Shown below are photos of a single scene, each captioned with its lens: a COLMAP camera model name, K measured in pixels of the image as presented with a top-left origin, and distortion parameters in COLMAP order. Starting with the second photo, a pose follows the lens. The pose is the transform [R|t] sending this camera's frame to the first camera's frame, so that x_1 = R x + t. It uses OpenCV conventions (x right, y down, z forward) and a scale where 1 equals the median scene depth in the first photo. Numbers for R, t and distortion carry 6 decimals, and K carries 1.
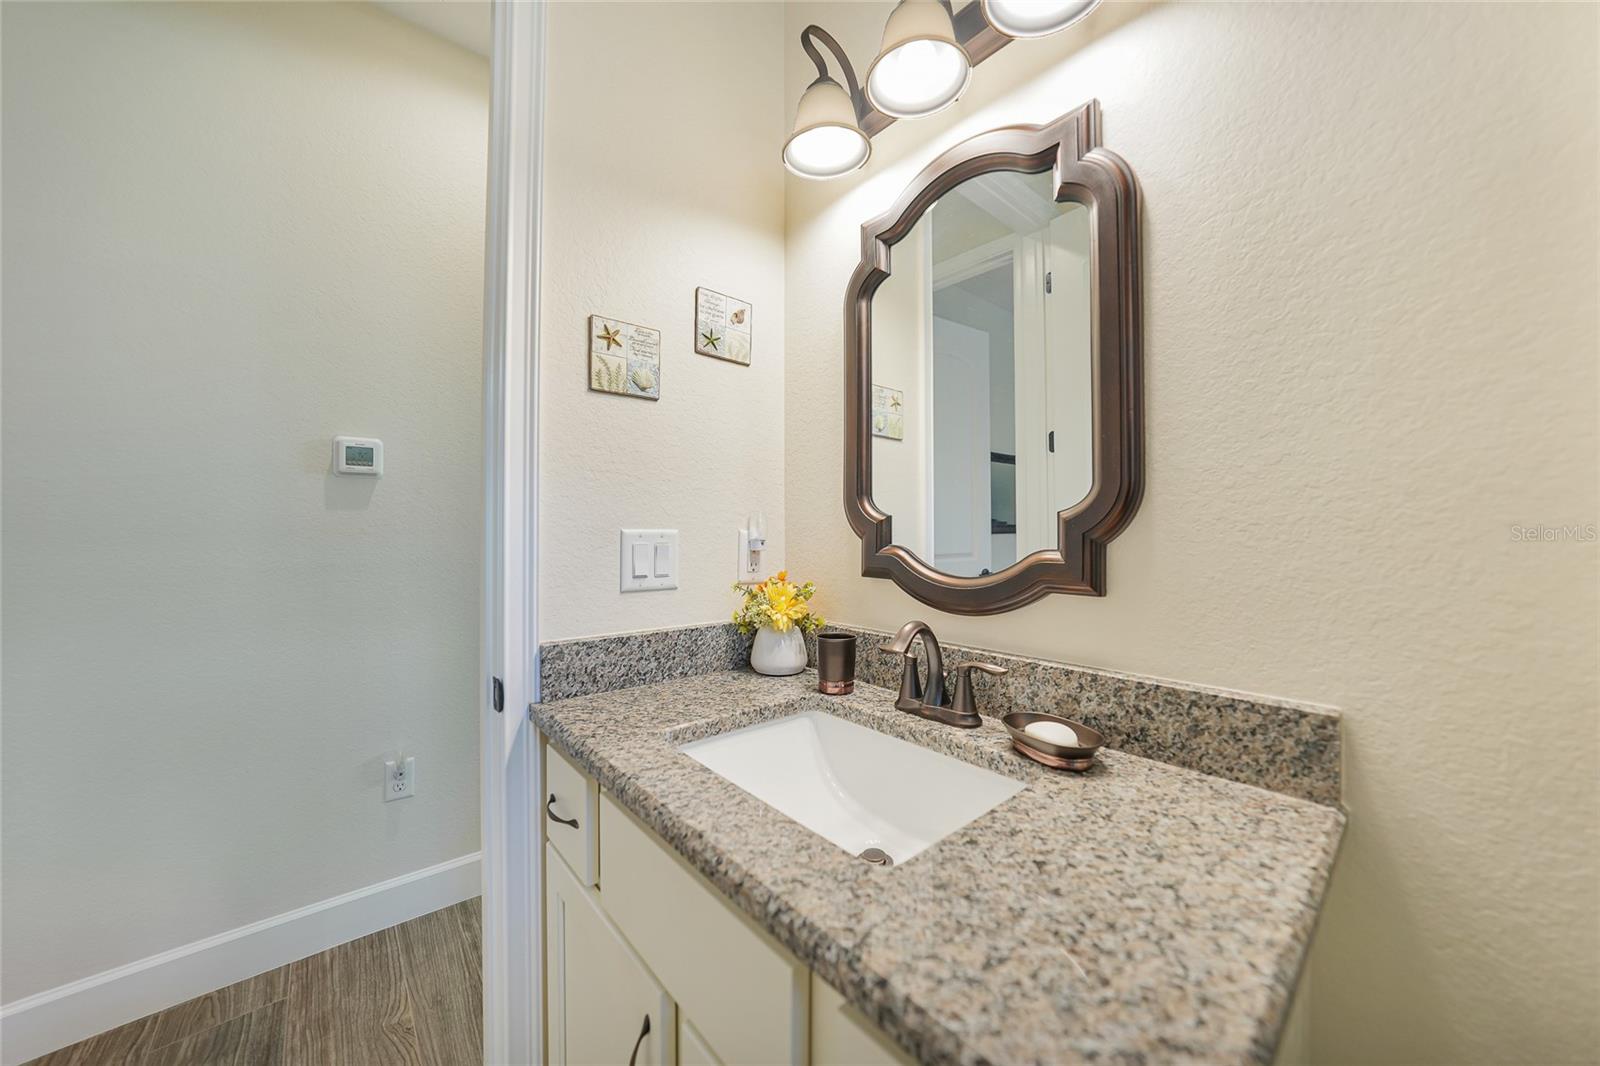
lens RADIAL K [[576.0, 0, 810.1], [0, 576.0, 533.4], [0, 0, 1]] dist [-0.026789, 0.005332]
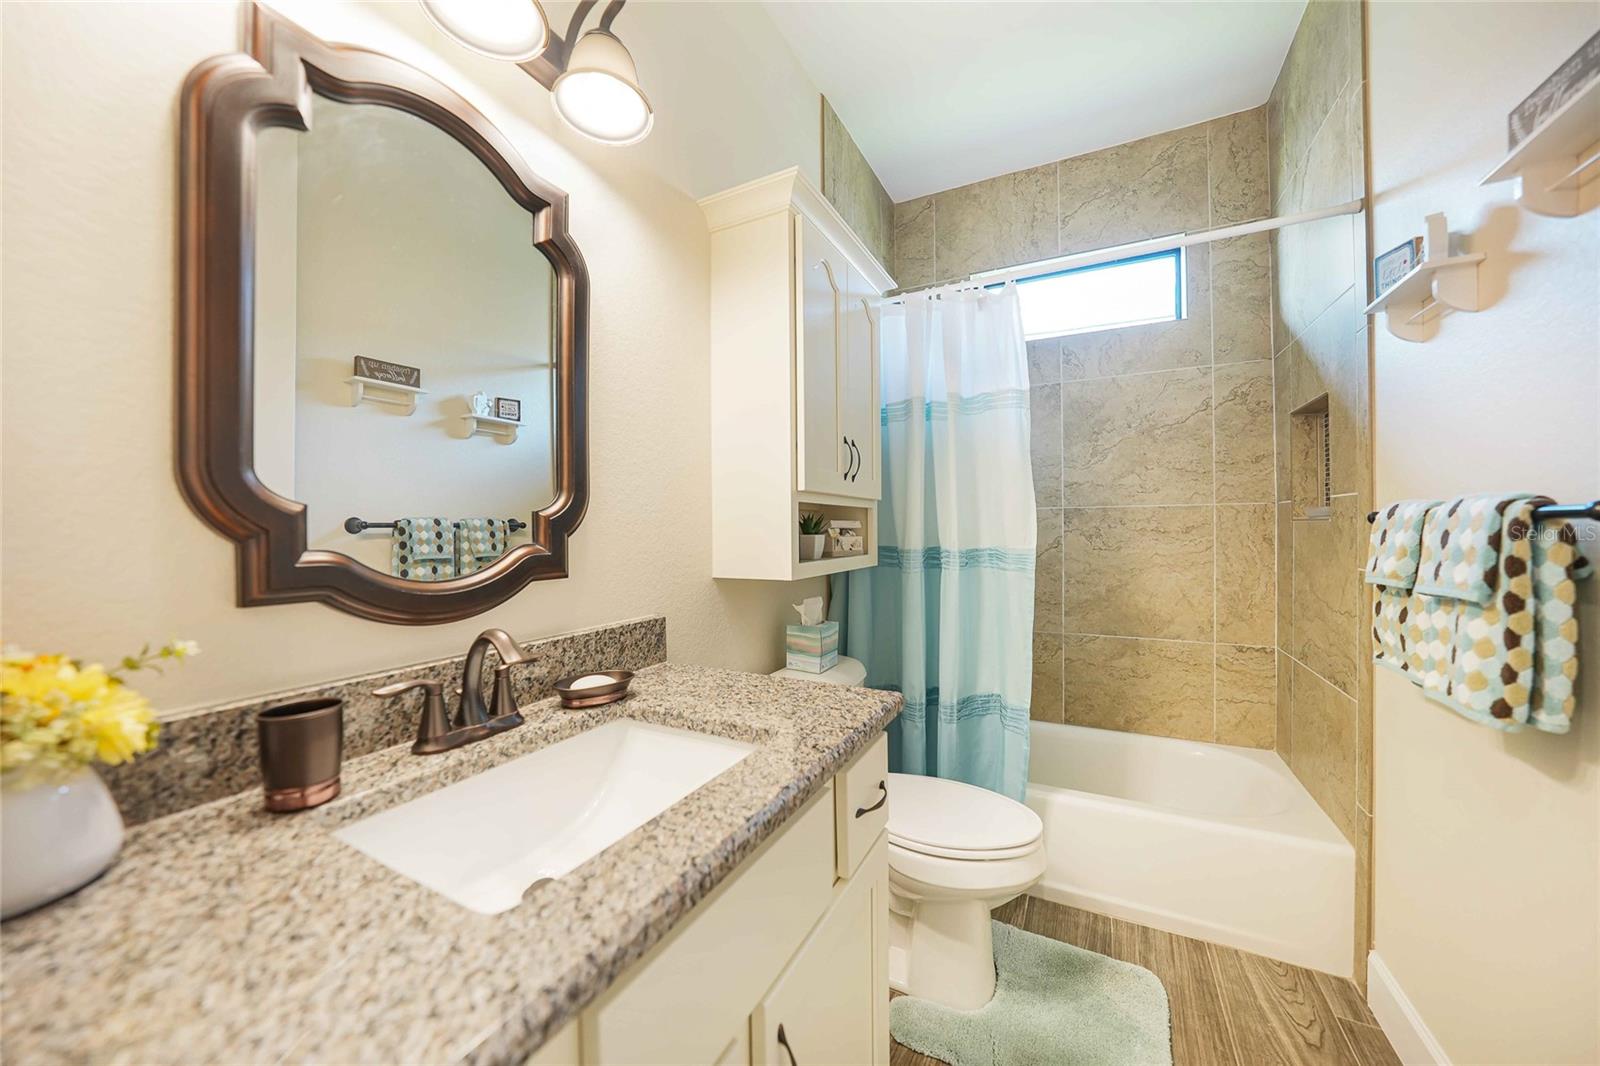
lens RADIAL K [[576.0, 0, 805.1], [0, 576.0, 537.9], [0, 0, 1]] dist [-0.026789, 0.005332]
pose [[-0.383674, -0.017121, 0.923310, -0.938395], [0.003878, 0.999789, 0.020151, -0.004759], [-0.923461, 0.011312, -0.383527, 1.032973]]
